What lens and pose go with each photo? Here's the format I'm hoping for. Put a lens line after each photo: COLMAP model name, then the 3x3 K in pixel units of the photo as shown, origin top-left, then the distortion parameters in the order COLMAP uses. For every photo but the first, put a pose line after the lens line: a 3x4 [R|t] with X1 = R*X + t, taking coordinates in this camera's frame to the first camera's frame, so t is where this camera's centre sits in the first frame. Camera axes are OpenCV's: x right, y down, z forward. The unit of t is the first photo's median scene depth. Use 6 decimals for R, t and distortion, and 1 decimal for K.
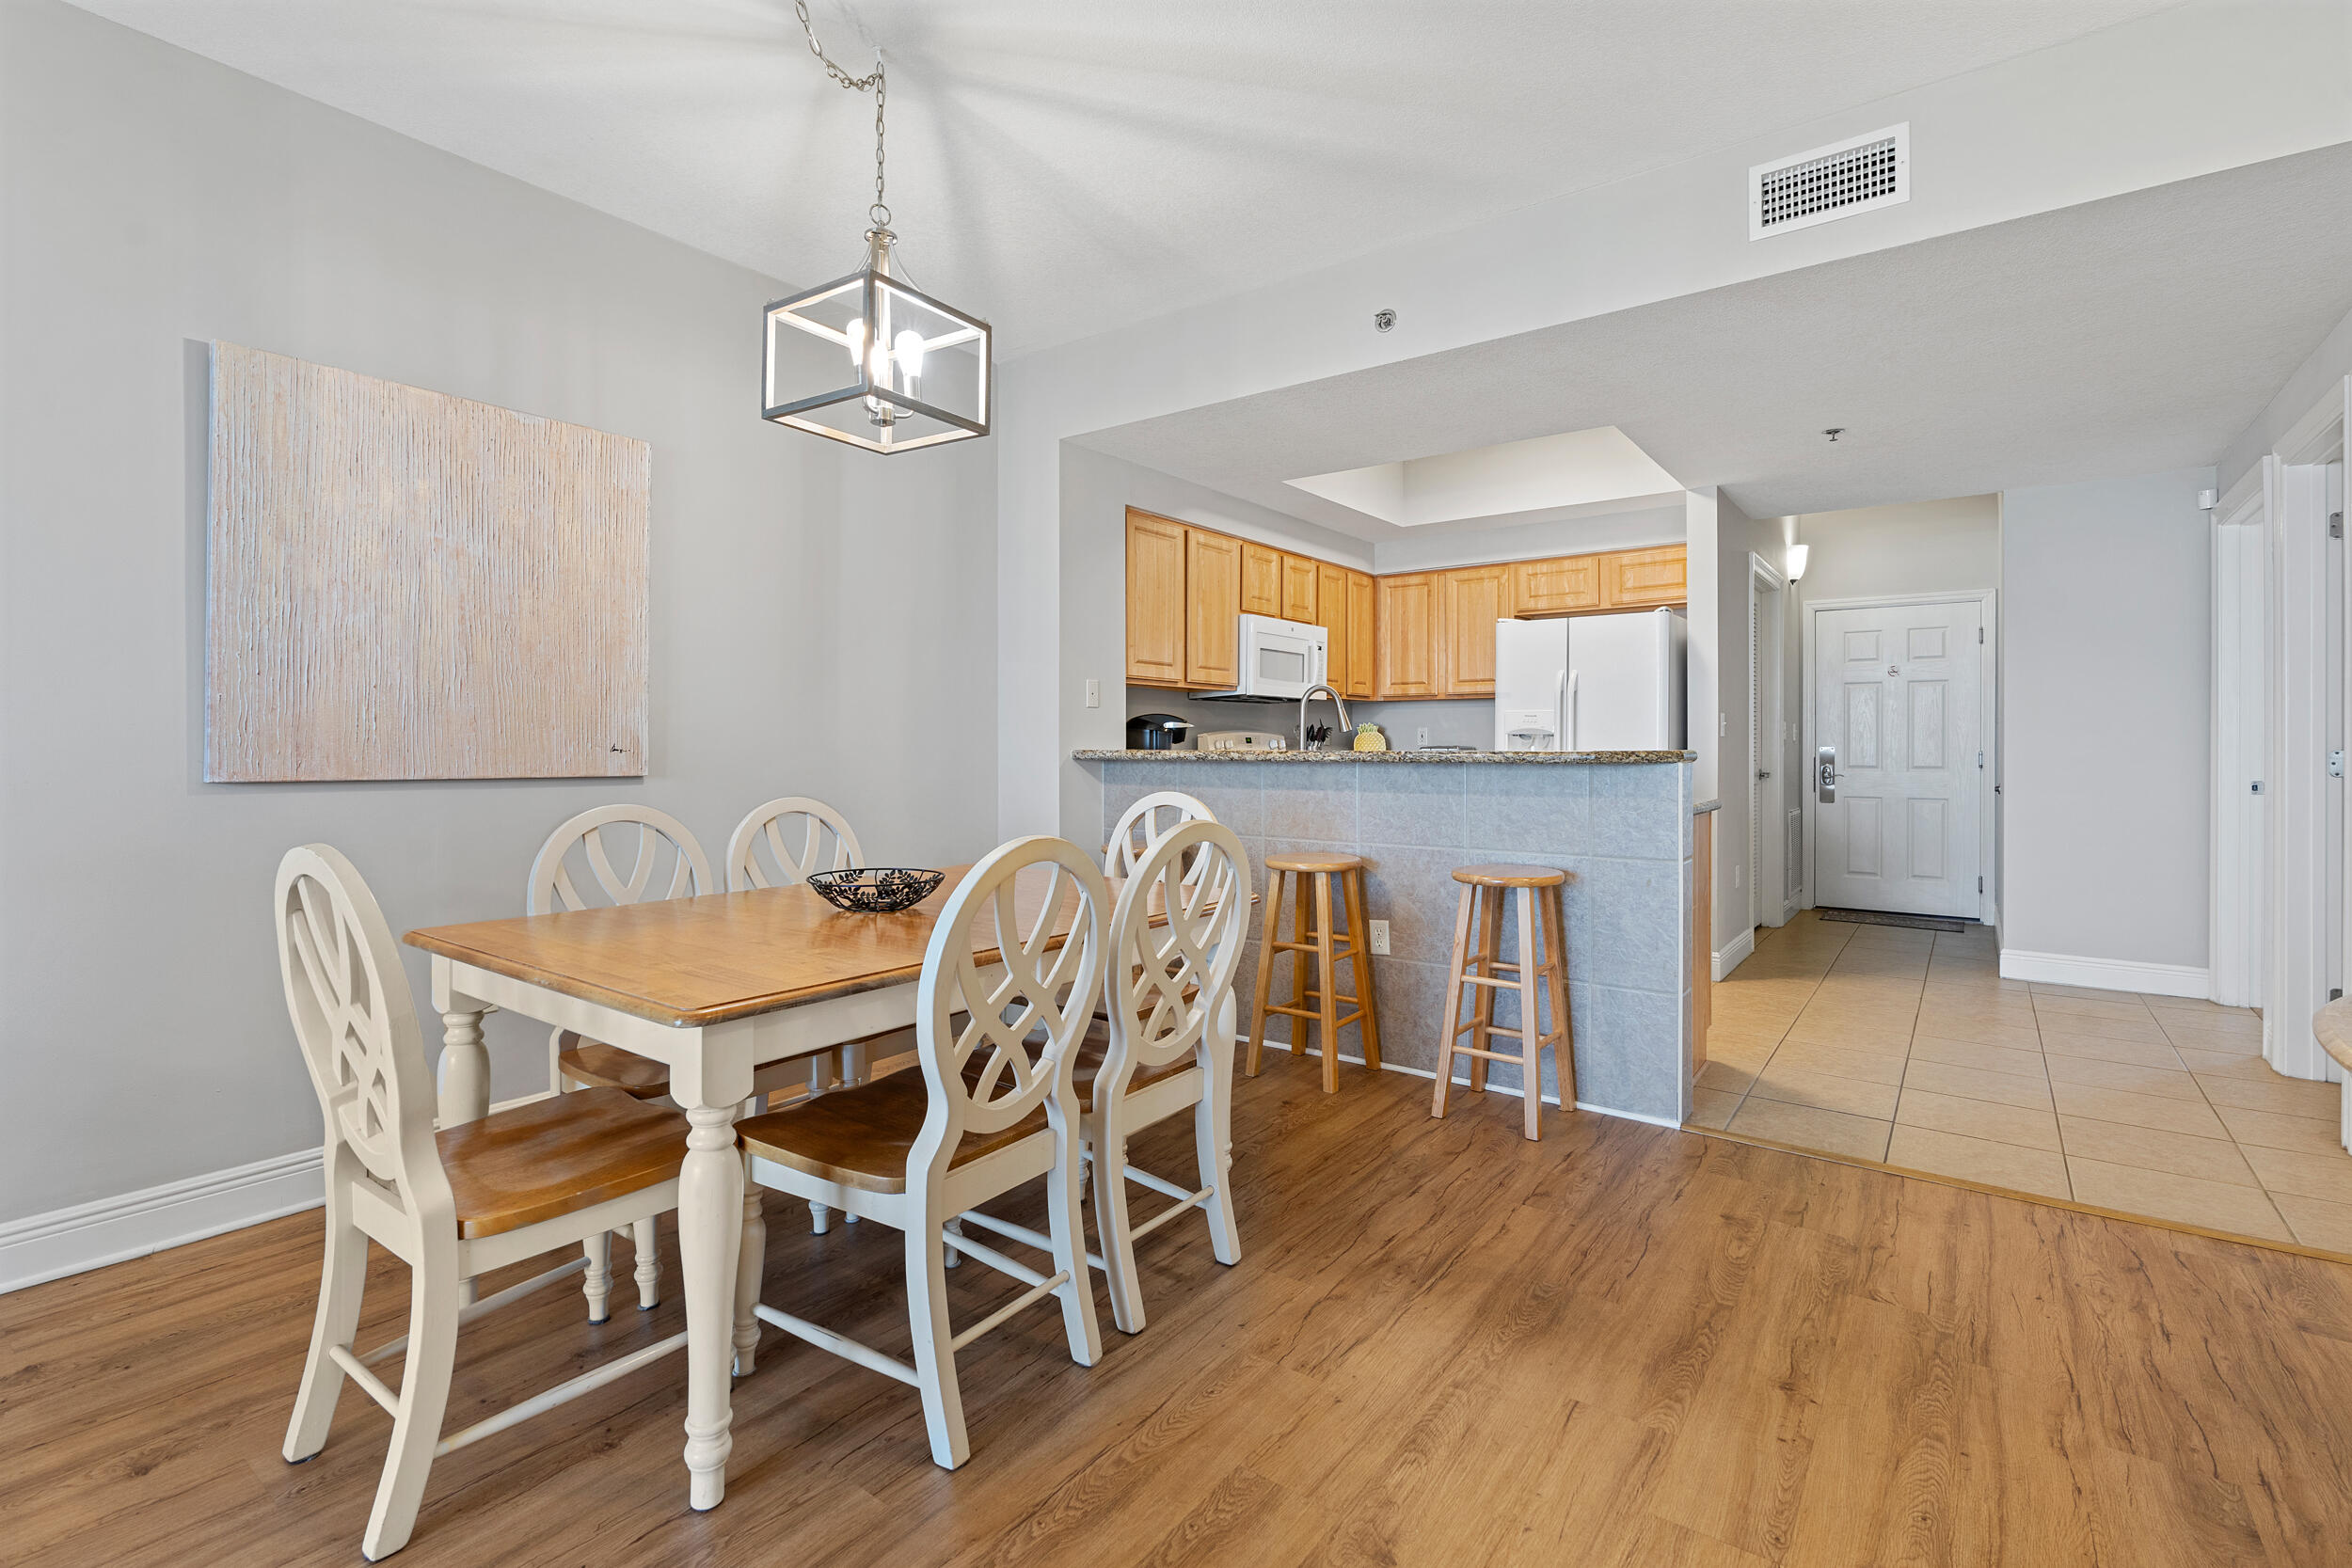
lens RADIAL K [[1068.1, 0, 1181.1], [0, 1068.1, 752.5], [0, 0, 1]] dist [-0.006998, 0.002757]
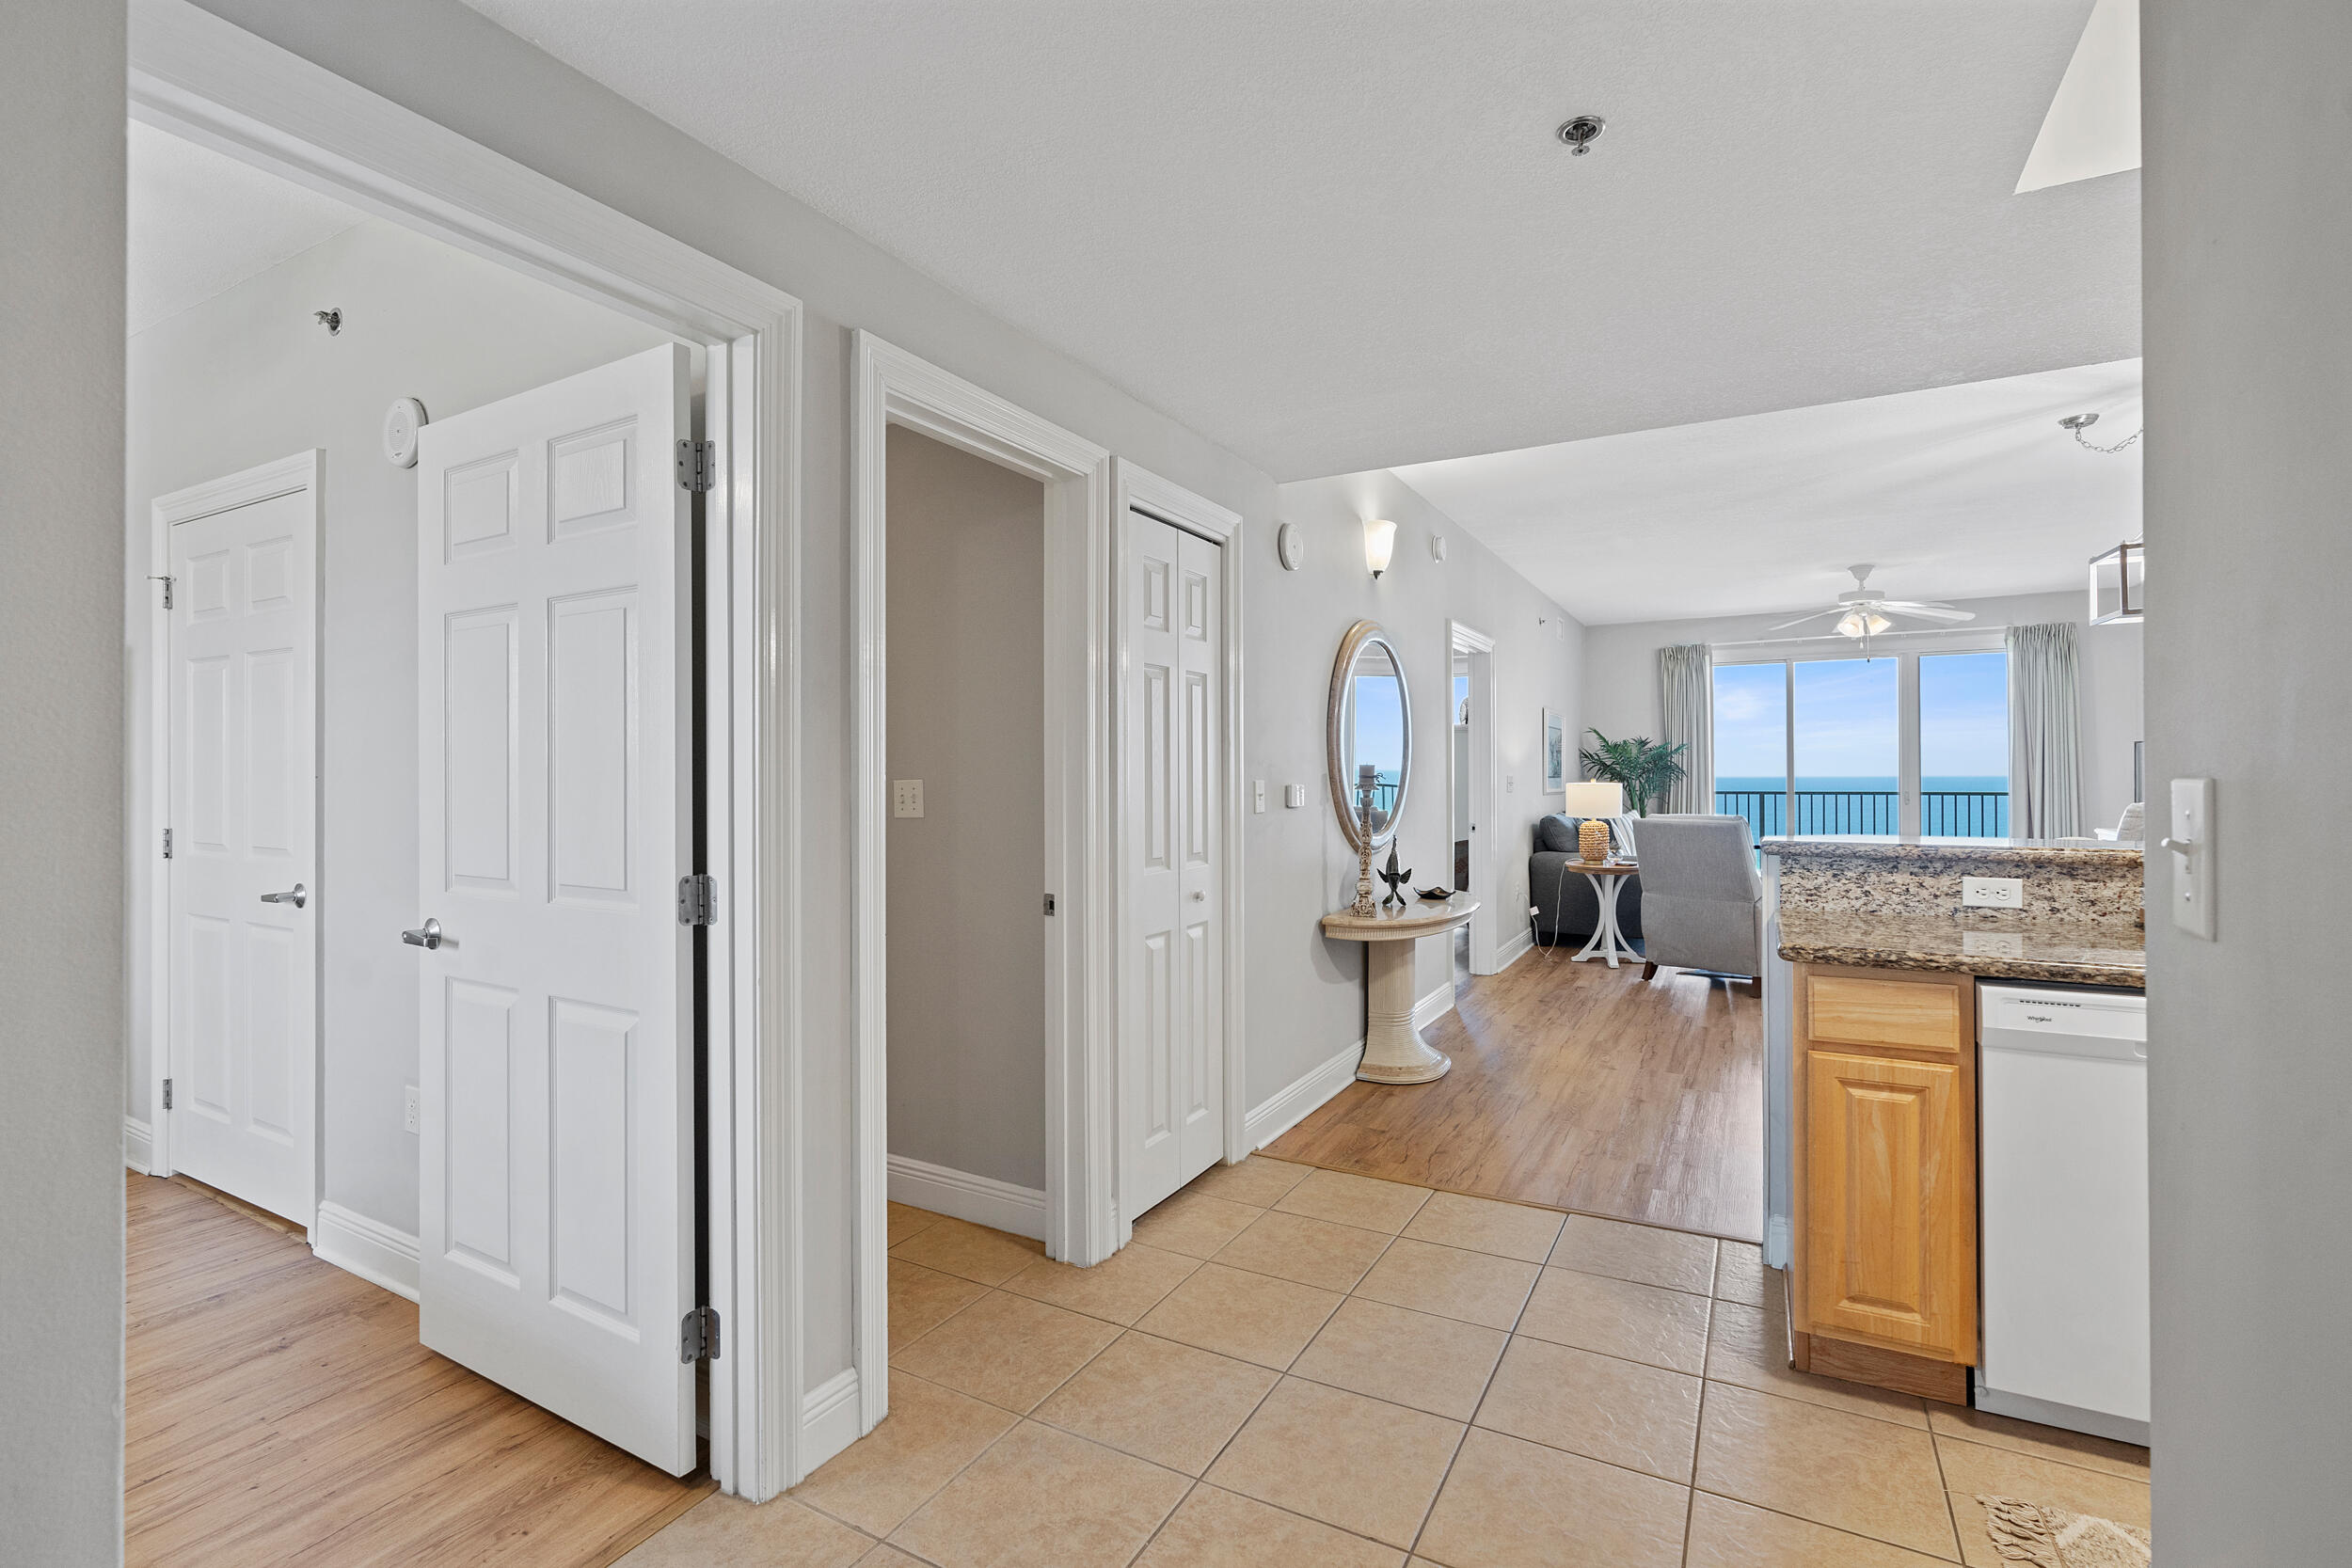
lens RADIAL K [[1068.1, 0, 1182.3], [0, 1068.1, 771.1], [0, 0, 1]] dist [-0.006998, 0.002757]
pose [[-0.990372, 0.004050, -0.138373, 0.685387], [0.003815, 0.999991, 0.001964, -0.038821], [0.138379, 0.001417, -0.990378, 1.155809]]
